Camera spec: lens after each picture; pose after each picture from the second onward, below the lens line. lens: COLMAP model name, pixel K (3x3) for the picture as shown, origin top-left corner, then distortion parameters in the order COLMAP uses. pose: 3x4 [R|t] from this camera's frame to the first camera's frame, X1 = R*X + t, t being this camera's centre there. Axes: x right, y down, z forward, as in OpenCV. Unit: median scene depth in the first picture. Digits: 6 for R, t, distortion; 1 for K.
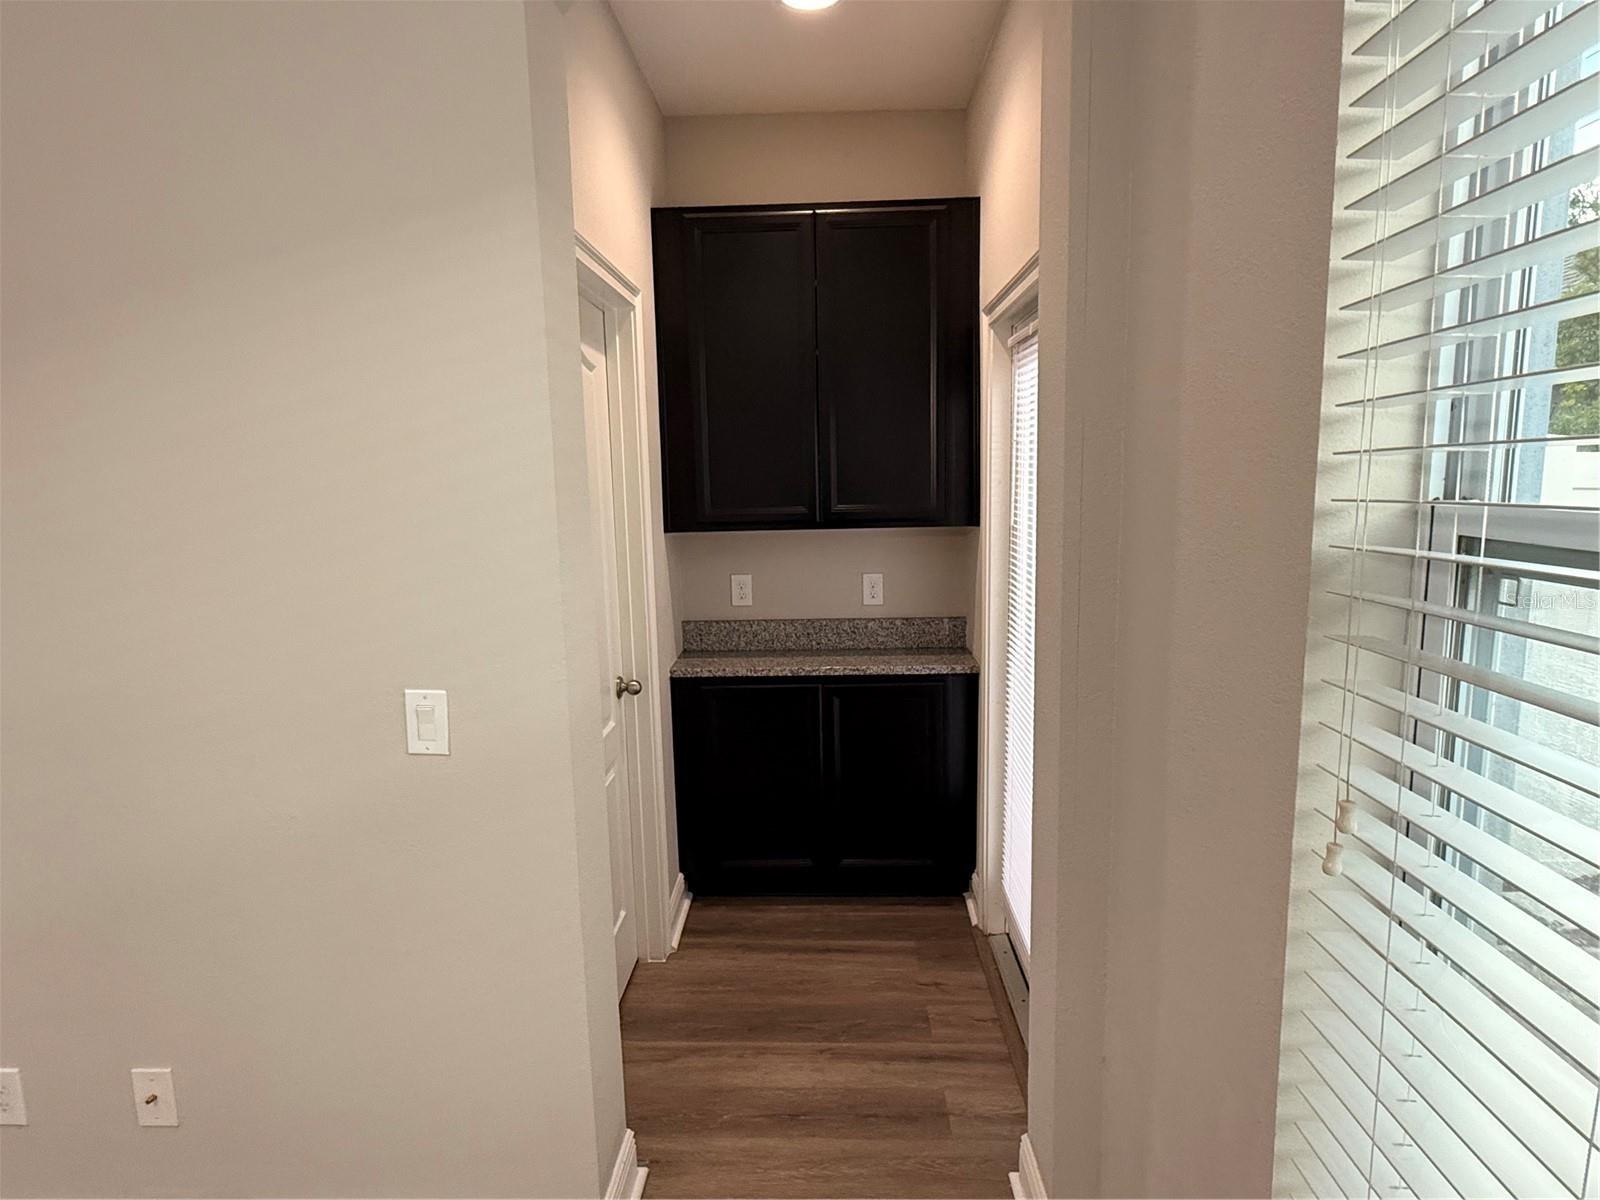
lens RADIAL K [[877.4, 0, 800.0], [0, 877.4, 600.0], [0, 0, 1]] dist [0.000073, -0.000005]
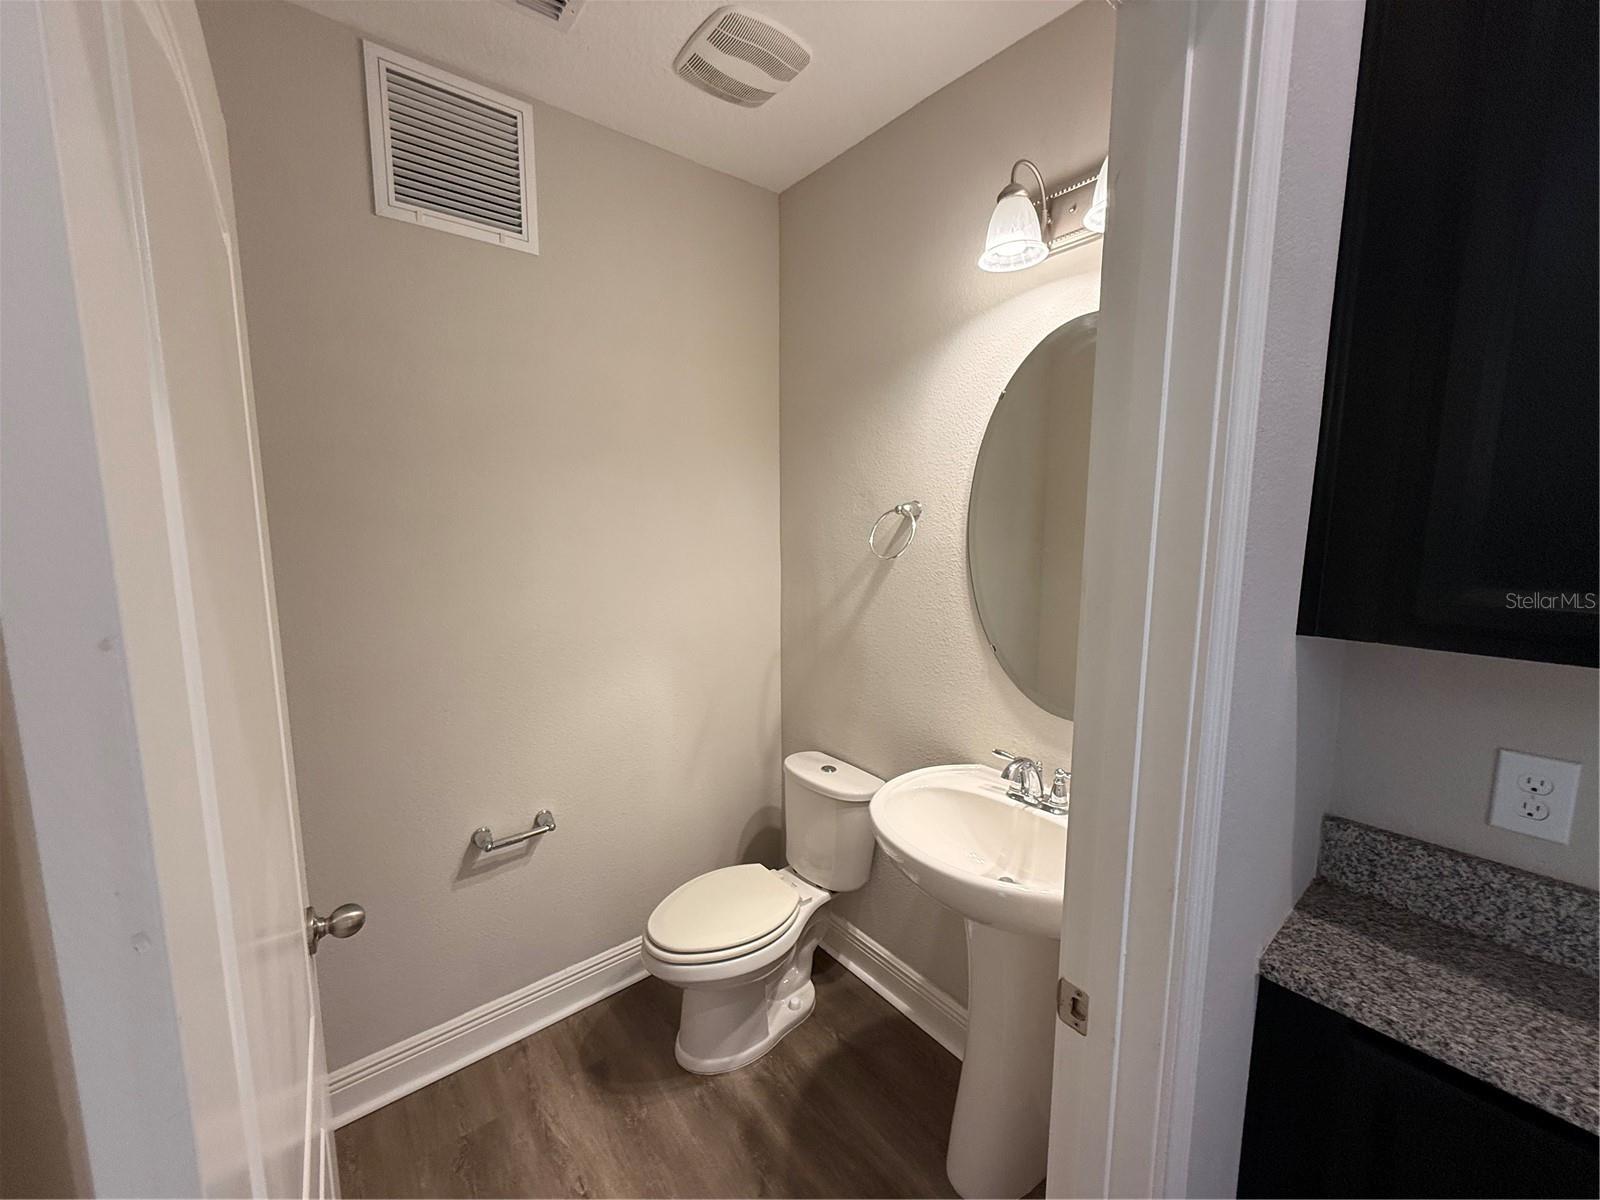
lens RADIAL K [[634.9, 0, 800.0], [0, 634.9, 600.0], [0, 0, 1]] dist [-0.001811, -0.000002]
pose [[0.647254, 0.123825, -0.752150, -0.077145], [-0.121556, 0.990858, 0.058520, -0.073834], [0.752520, 0.053551, 0.656389, 0.573137]]
